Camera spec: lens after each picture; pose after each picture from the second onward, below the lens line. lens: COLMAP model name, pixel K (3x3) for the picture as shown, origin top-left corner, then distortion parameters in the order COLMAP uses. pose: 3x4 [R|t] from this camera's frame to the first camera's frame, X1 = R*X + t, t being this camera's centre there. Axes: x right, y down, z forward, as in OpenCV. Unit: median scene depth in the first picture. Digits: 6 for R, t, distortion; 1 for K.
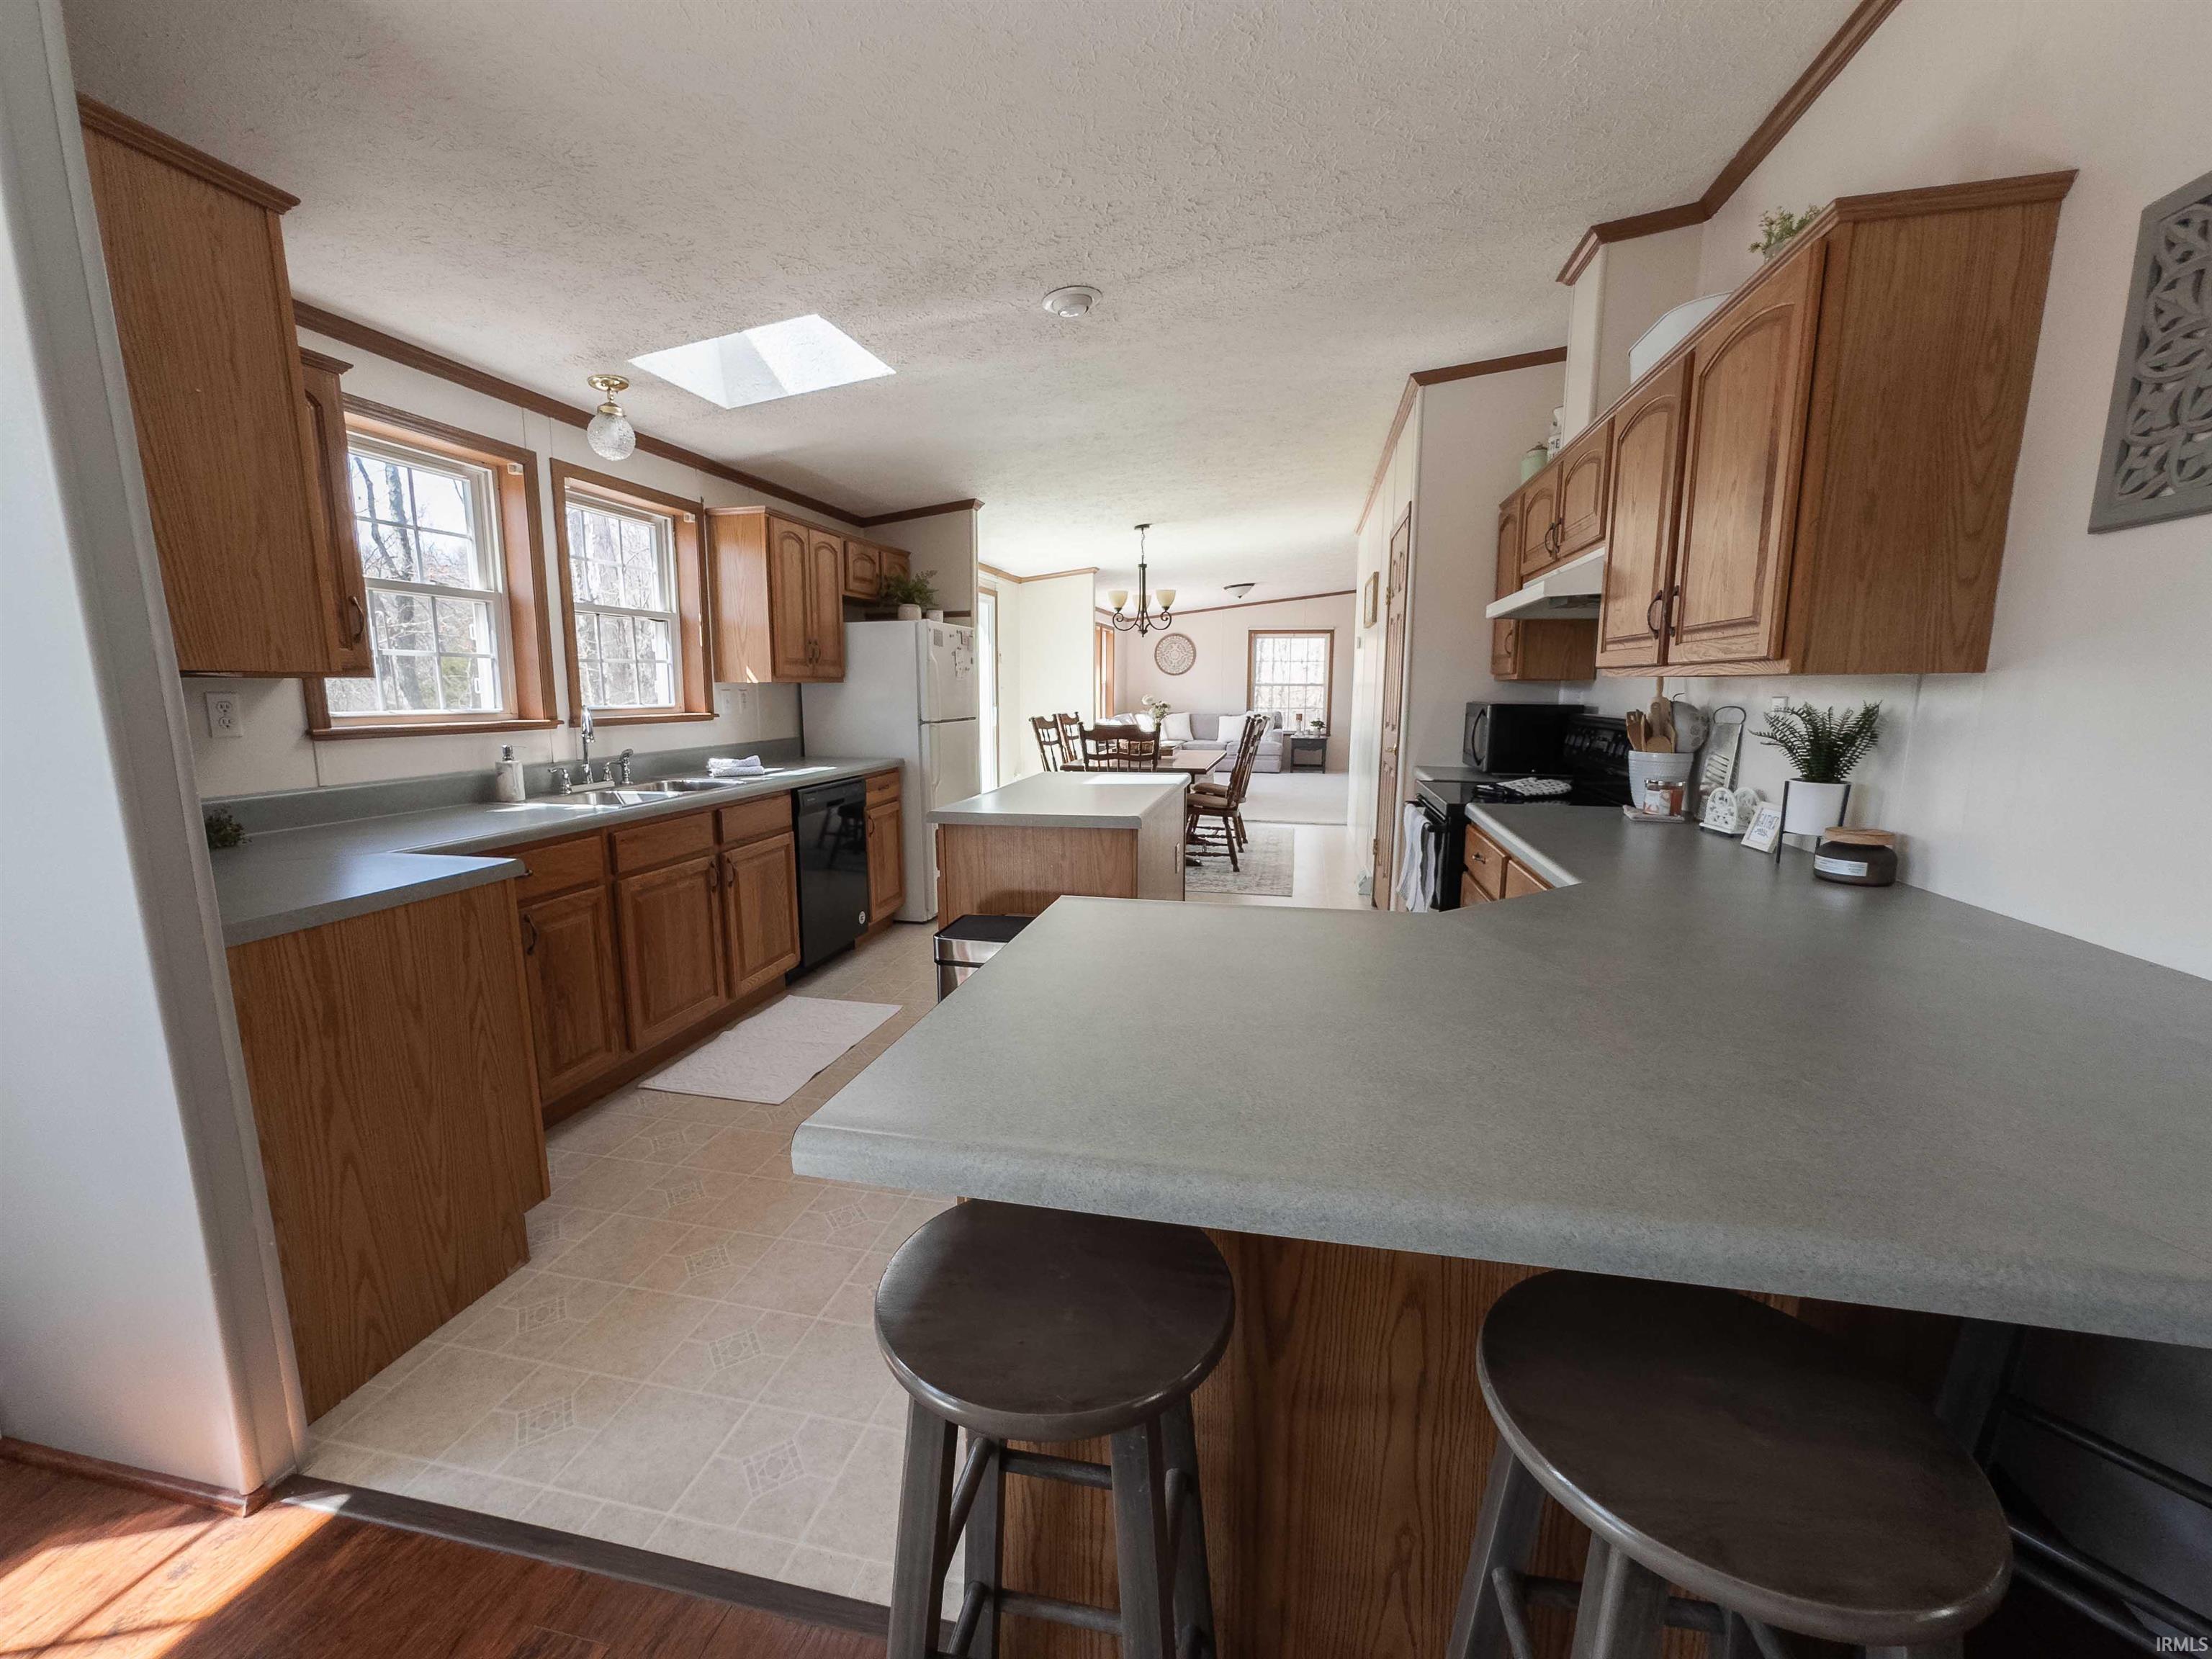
lens RADIAL K [[903.2, 0, 1109.9], [0, 903.2, 828.3], [0, 0, 1]] dist [-0.020474, 0.004680]
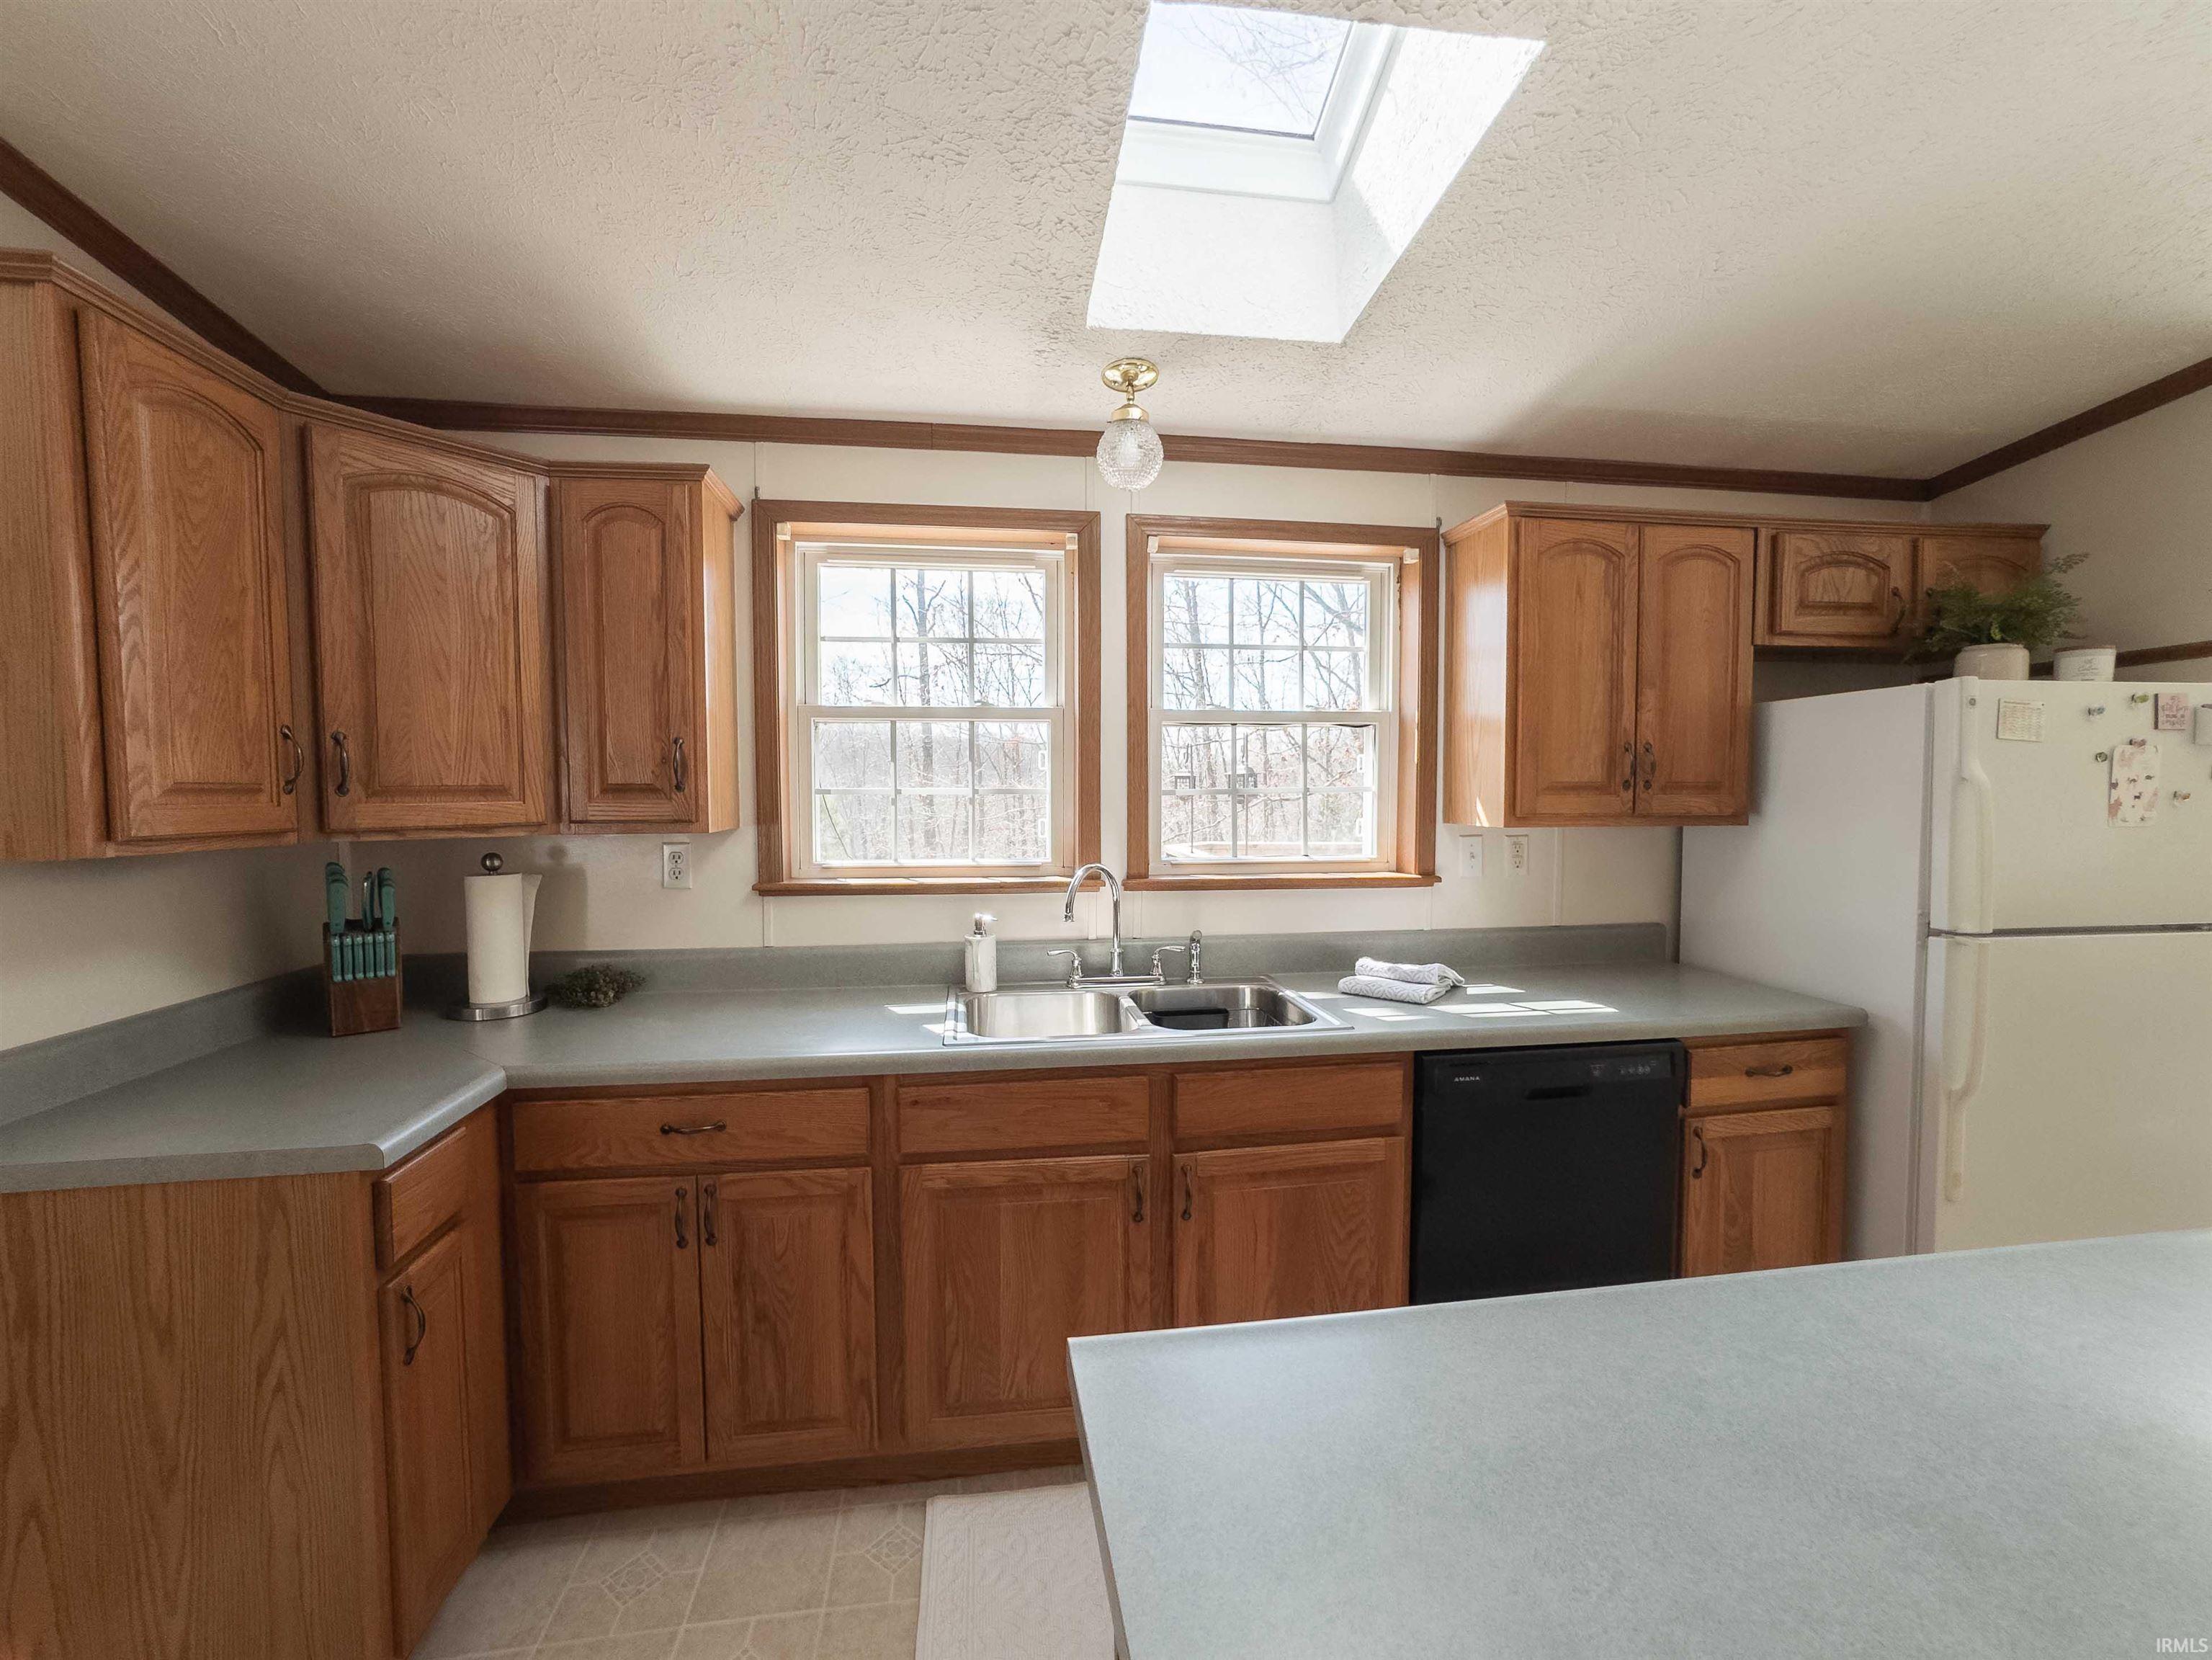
lens RADIAL K [[903.3, 0, 1121.4], [0, 903.3, 837.9], [0, 0, 1]] dist [-0.020474, 0.004680]
pose [[0.340379, 0.047985, -0.939063, 0.054337], [-0.143173, 0.989697, -0.001324, -0.147379], [0.929324, 0.134899, 0.343742, 0.725073]]
